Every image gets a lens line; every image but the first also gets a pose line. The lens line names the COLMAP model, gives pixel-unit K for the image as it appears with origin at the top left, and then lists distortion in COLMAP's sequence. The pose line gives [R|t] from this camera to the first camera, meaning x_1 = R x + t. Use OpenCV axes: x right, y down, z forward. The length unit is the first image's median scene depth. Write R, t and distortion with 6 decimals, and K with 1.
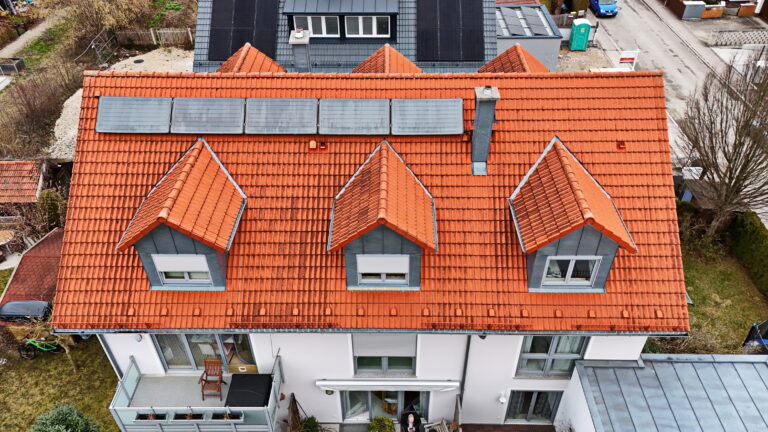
lens RADIAL K [[561.7, 0, 385.1], [0, 561.7, 216.4], [0, 0, 1]] dist [0.077781, -0.071977]
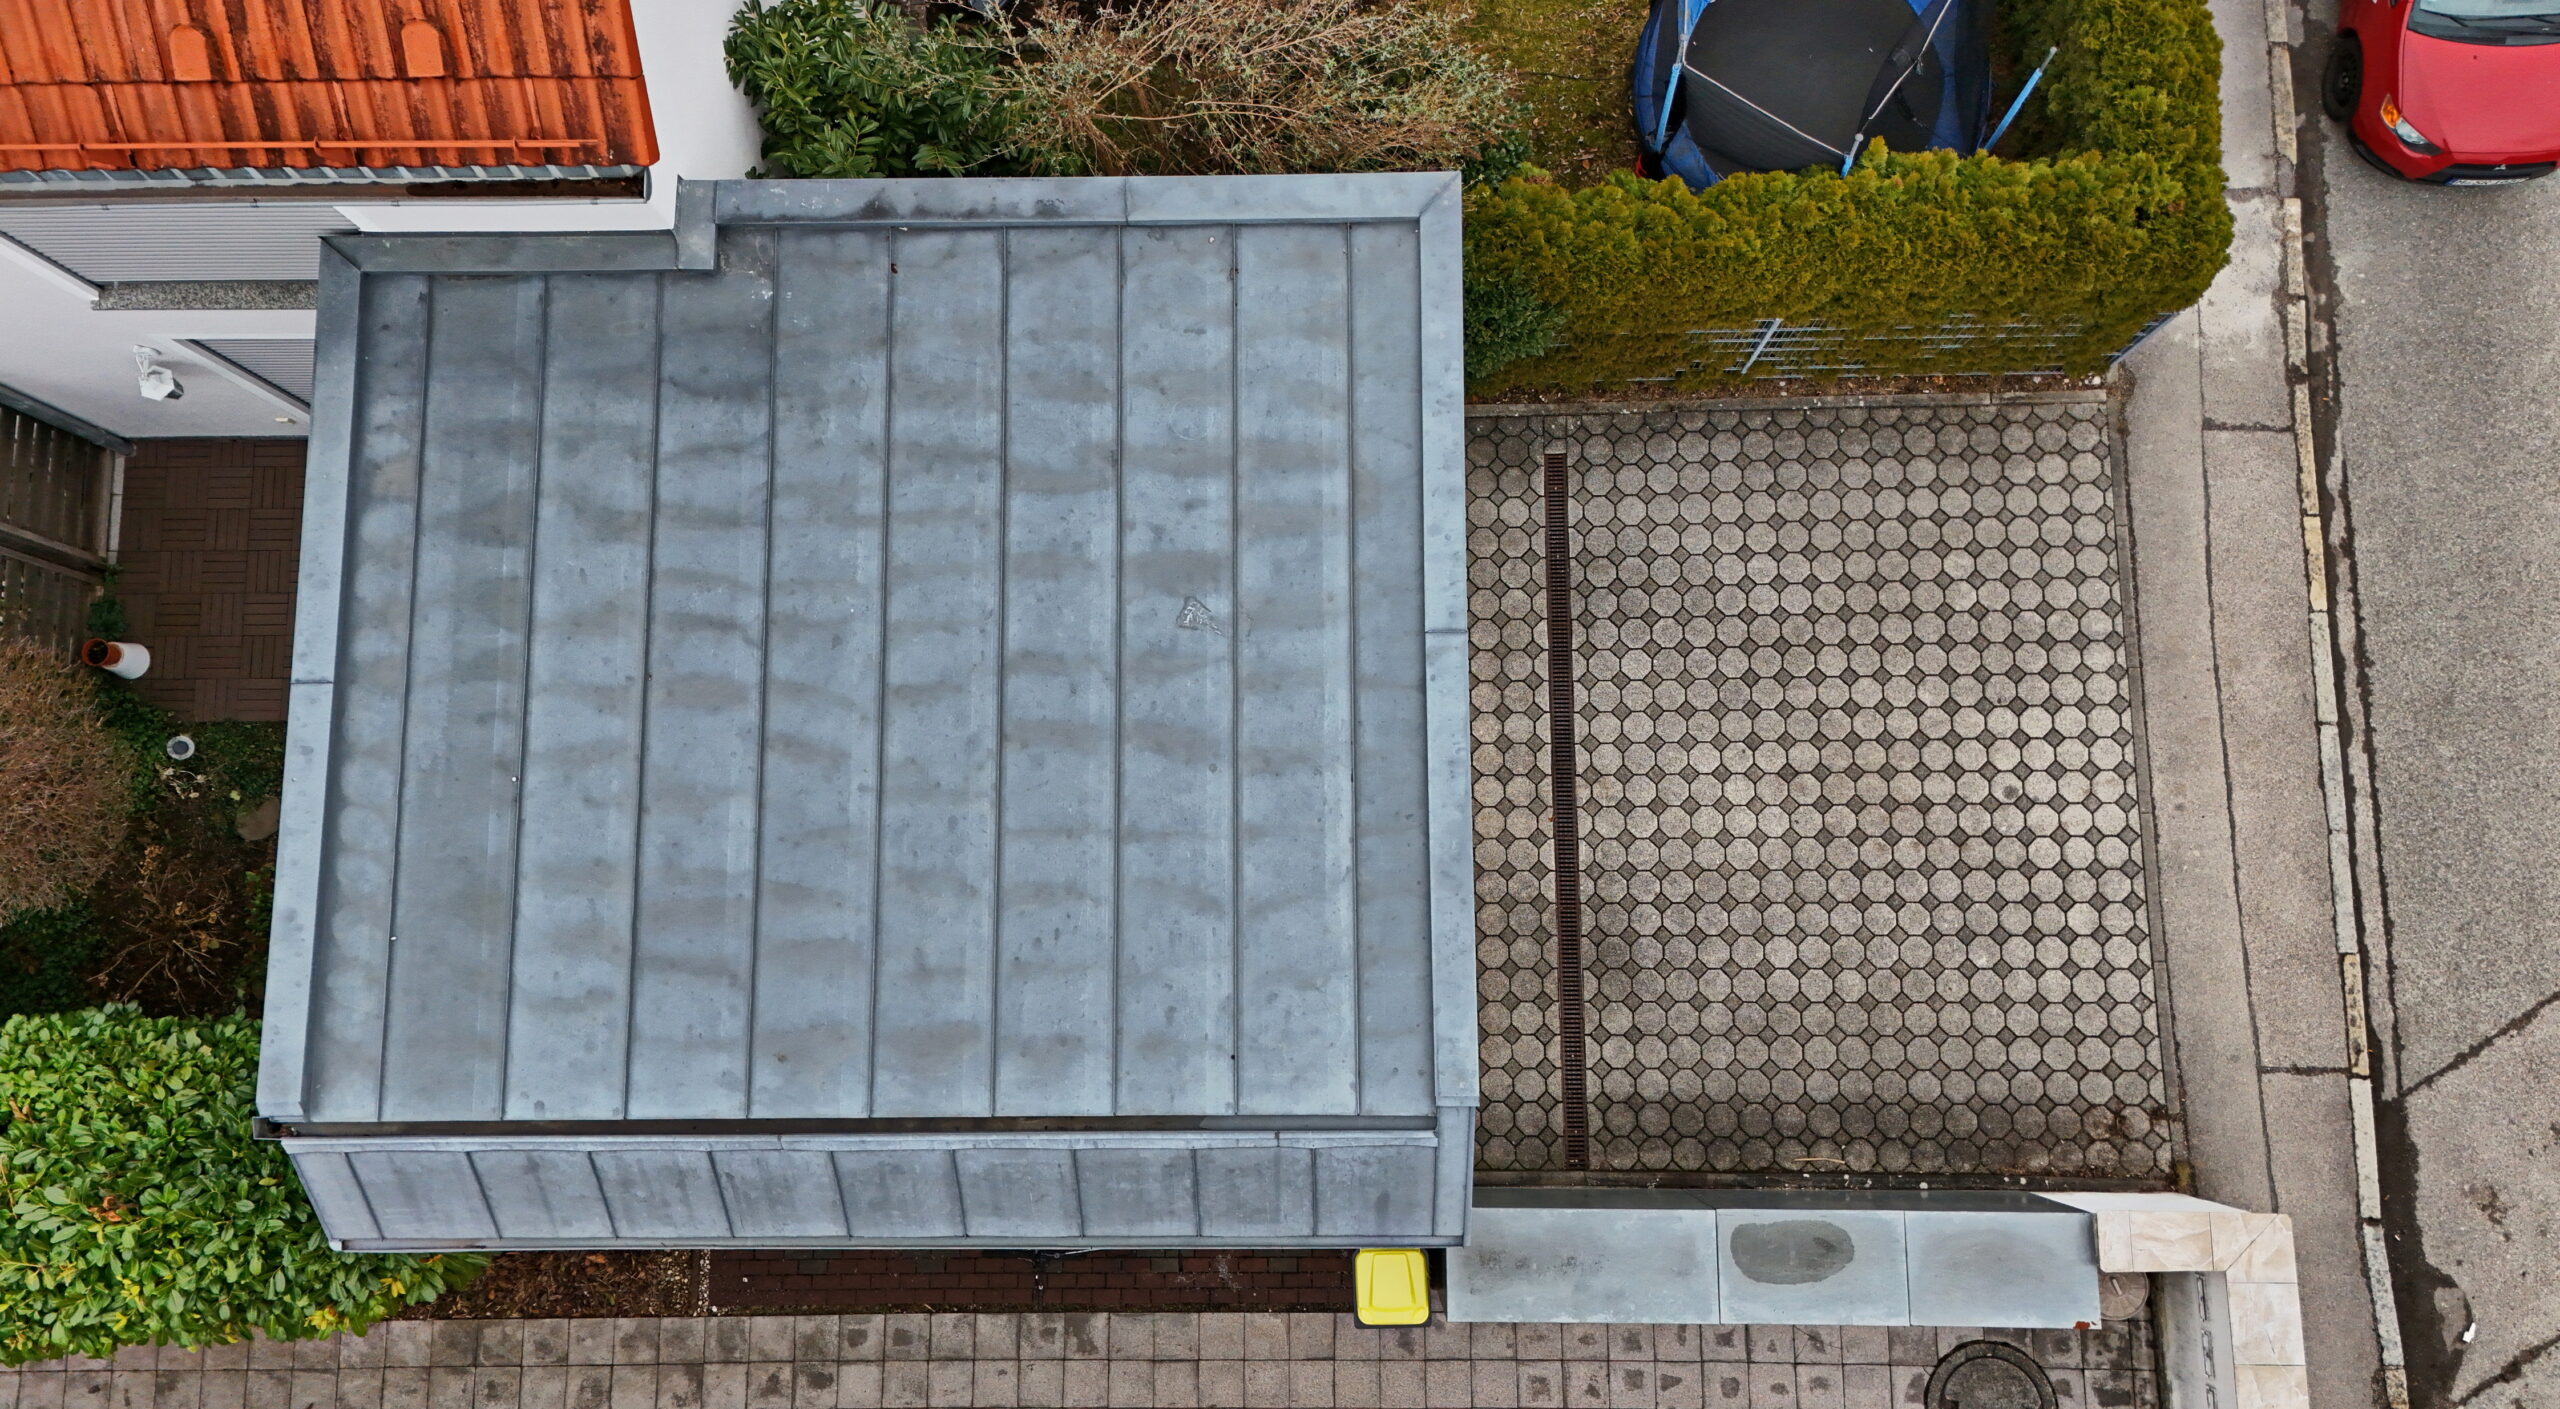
lens RADIAL K [[1893.6, 0, 1293.7], [0, 1893.6, 701.3], [0, 0, 1]] dist [0.072829, -0.065293]
pose [[0.999757, -0.018813, -0.011467, 0.658038], [0.021644, 0.741401, 0.670714, -0.024033], [-0.004116, -0.670799, 0.741628, 0.500343]]
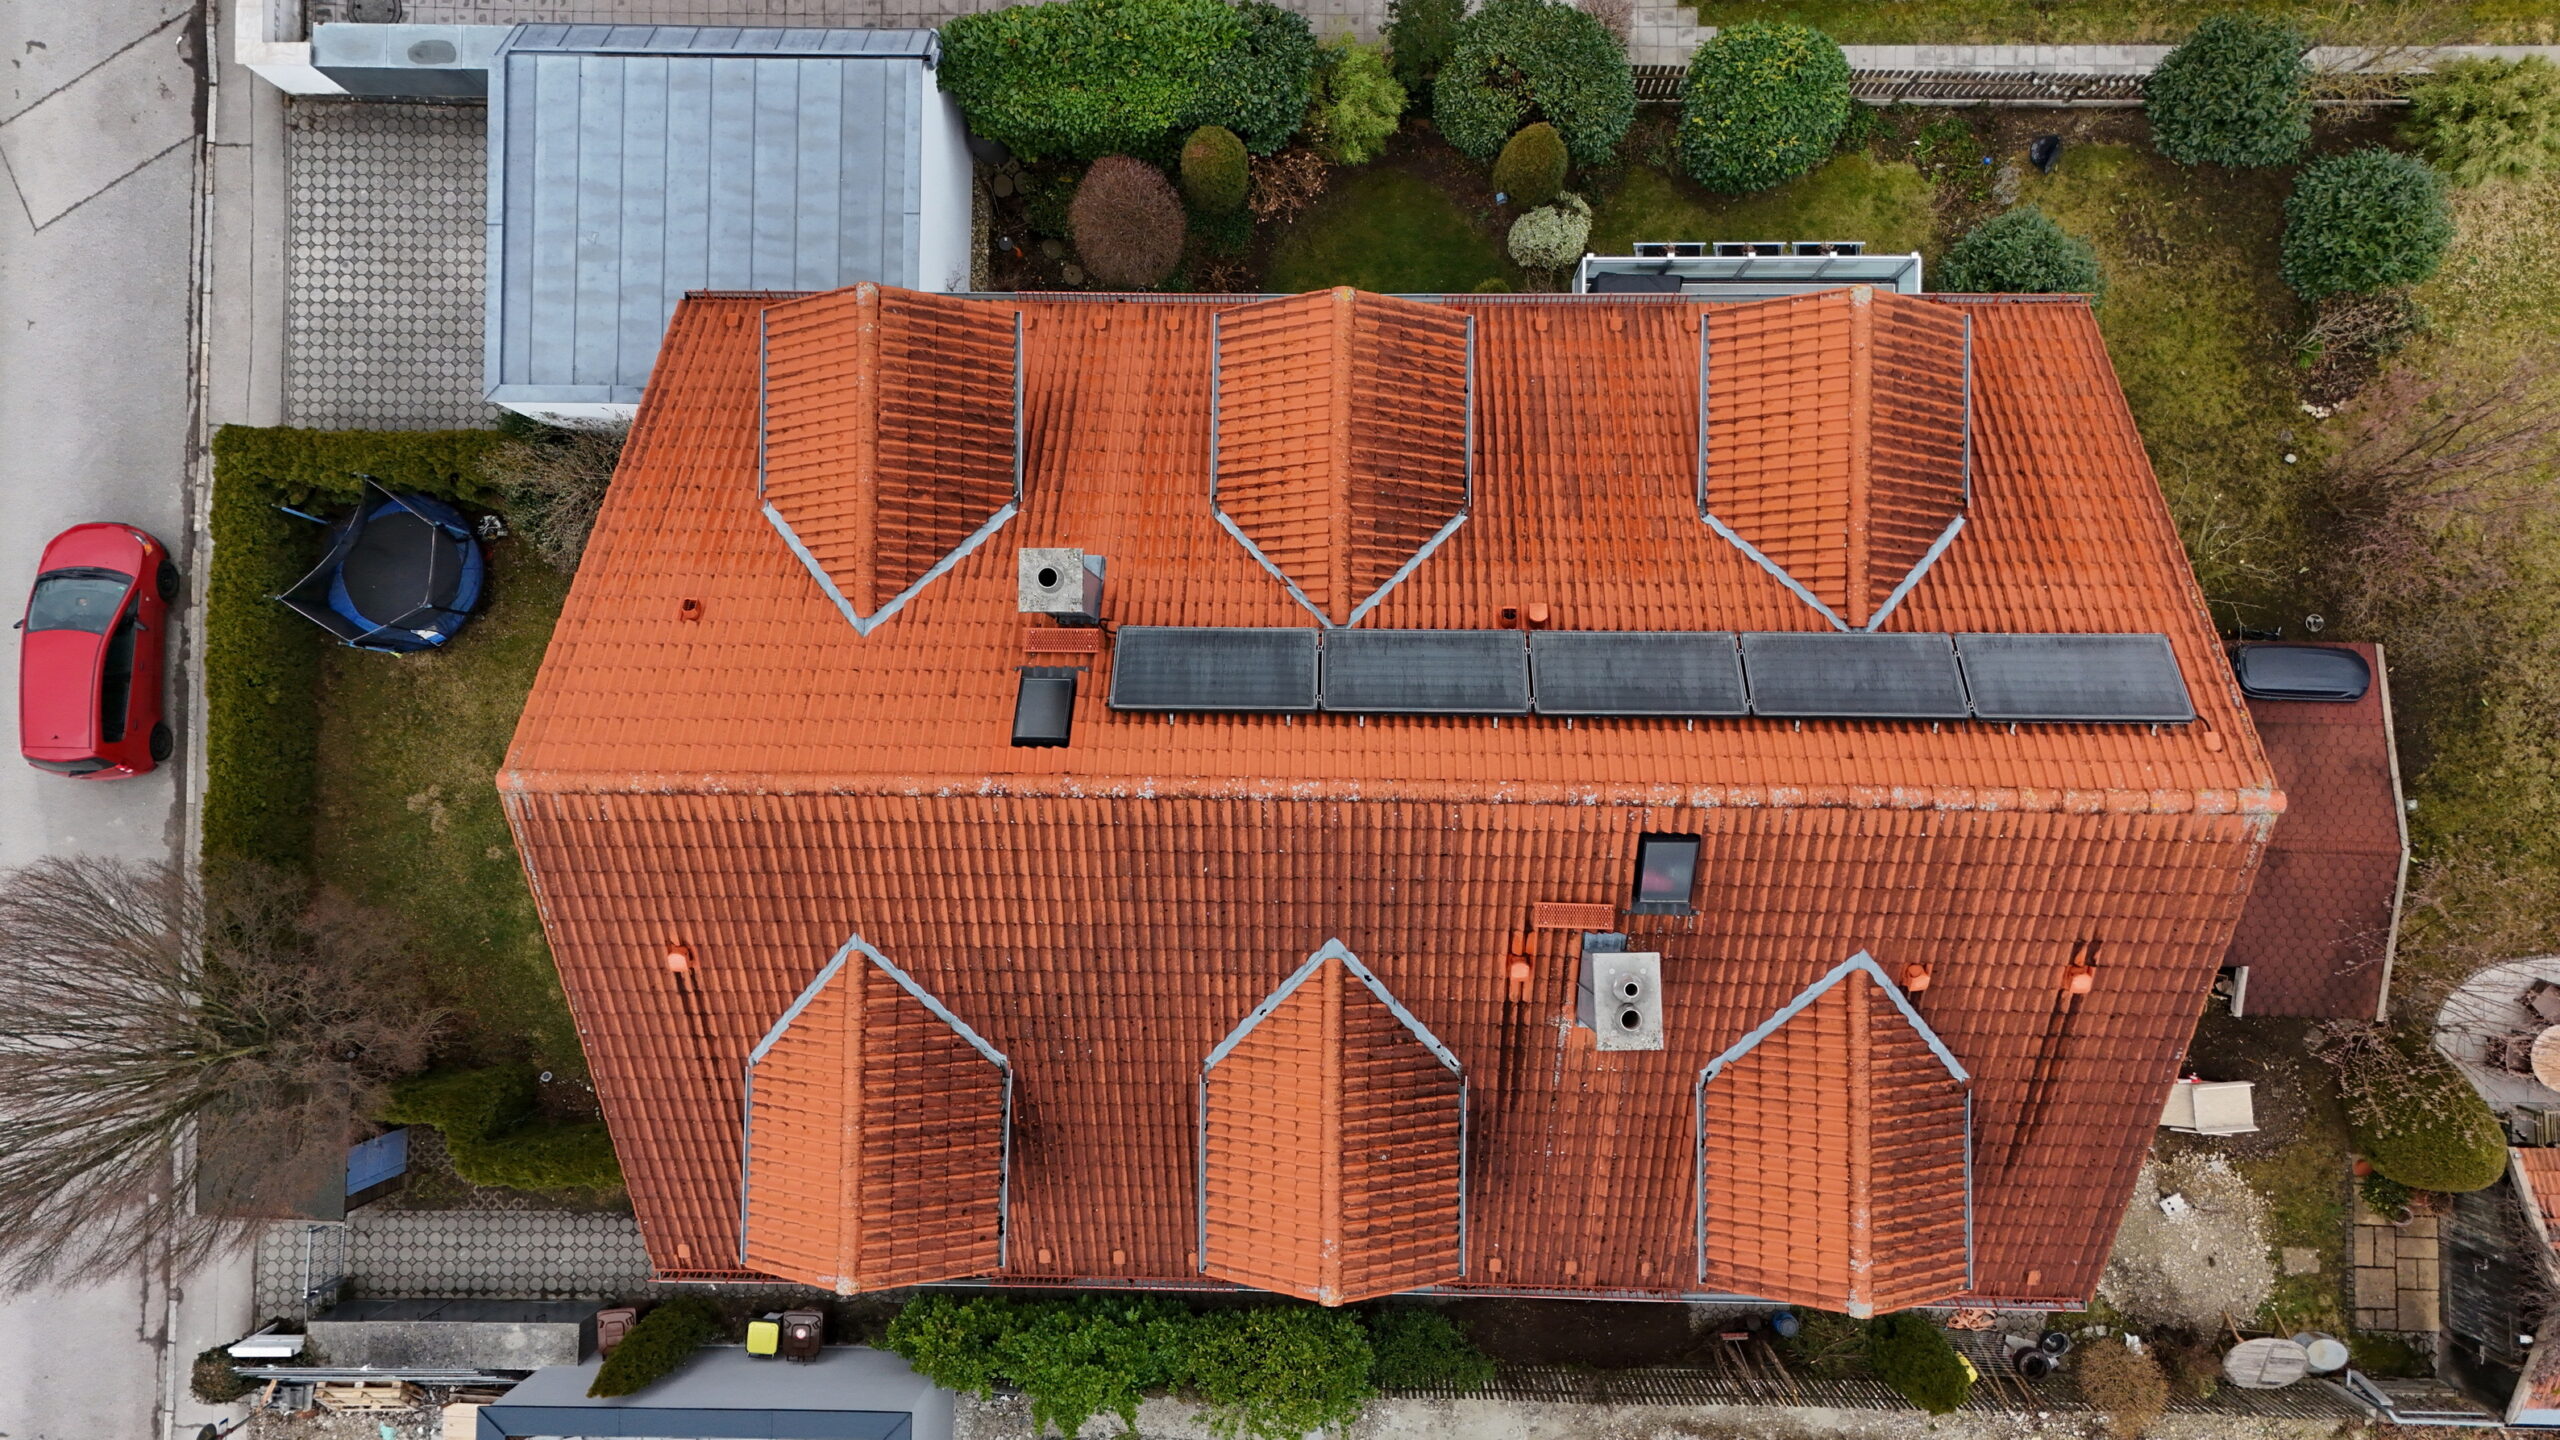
lens RADIAL K [[1872.3, 0, 1291.3], [0, 1872.3, 716.2], [0, 0, 1]] dist [0.077781, -0.071977]
pose [[-0.999394, 0.001417, 0.034788, -0.012713], [0.026732, -0.608948, 0.792760, -1.125126], [0.022307, 0.793209, 0.608541, 0.323828]]
